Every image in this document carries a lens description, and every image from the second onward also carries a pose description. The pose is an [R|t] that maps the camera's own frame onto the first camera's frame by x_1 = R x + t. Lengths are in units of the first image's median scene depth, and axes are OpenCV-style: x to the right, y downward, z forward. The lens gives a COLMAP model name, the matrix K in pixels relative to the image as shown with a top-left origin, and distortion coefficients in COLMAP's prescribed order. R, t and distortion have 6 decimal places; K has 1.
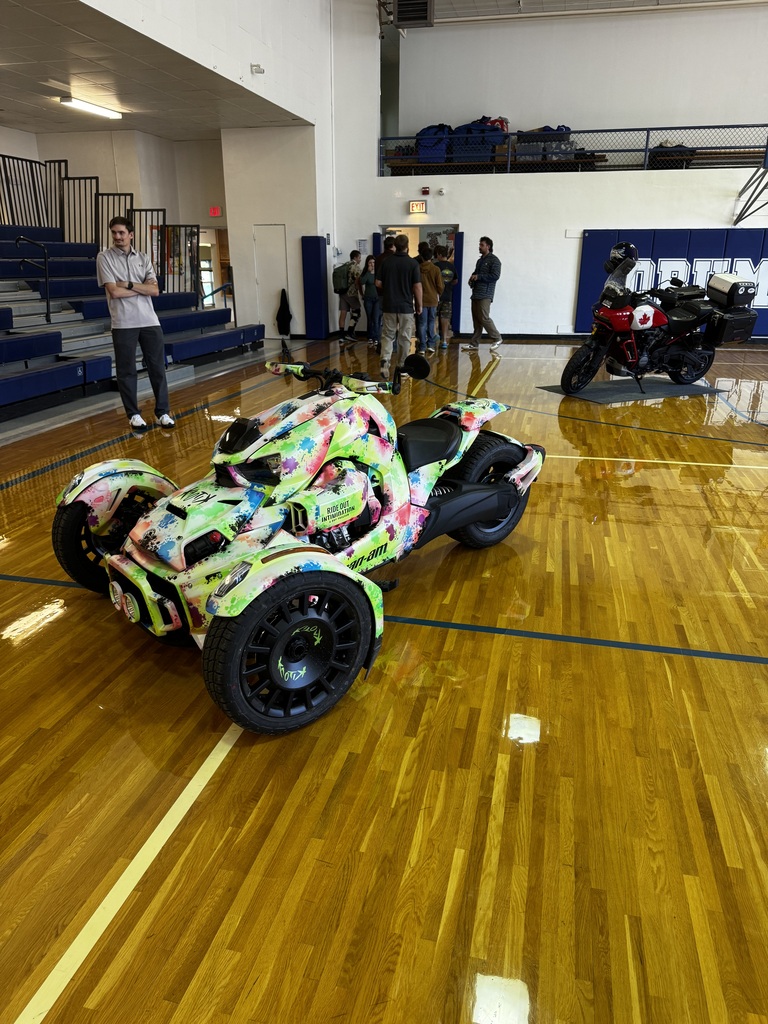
lens RADIAL K [[734.5, 0, 383.4], [0, 734.5, 509.7], [0, 0, 1]] dist [0.010311, -0.011482]
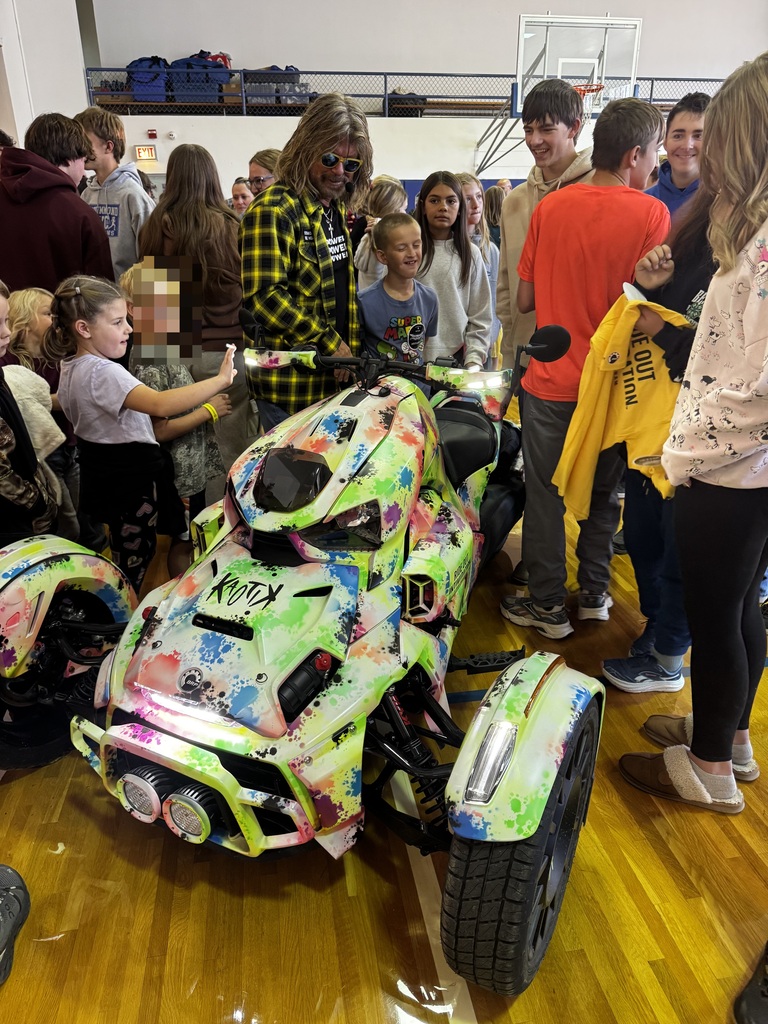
lens RADIAL K [[734.5, 0, 380.6], [0, 734.5, 510.9], [0, 0, 1]] dist [0.010311, -0.011482]
pose [[0.920933, -0.157401, 0.356520, -0.124234], [0.139651, 0.987343, 0.075171, -0.039043], [-0.363840, -0.019439, 0.931259, 0.147836]]
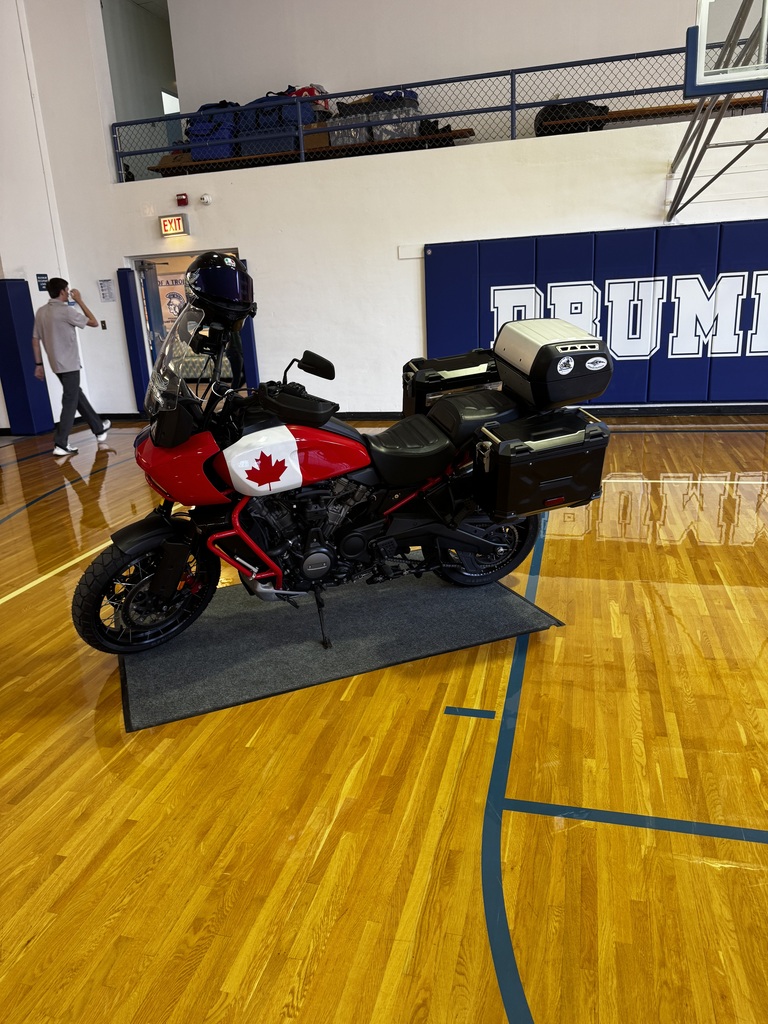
lens RADIAL K [[734.5, 0, 386.4], [0, 734.5, 511.9], [0, 0, 1]] dist [0.010311, -0.011482]
pose [[0.998009, -0.044562, -0.044632, 0.422536], [0.042716, 0.998225, -0.041491, -0.219804], [0.046402, 0.039502, 0.998141, 0.649344]]
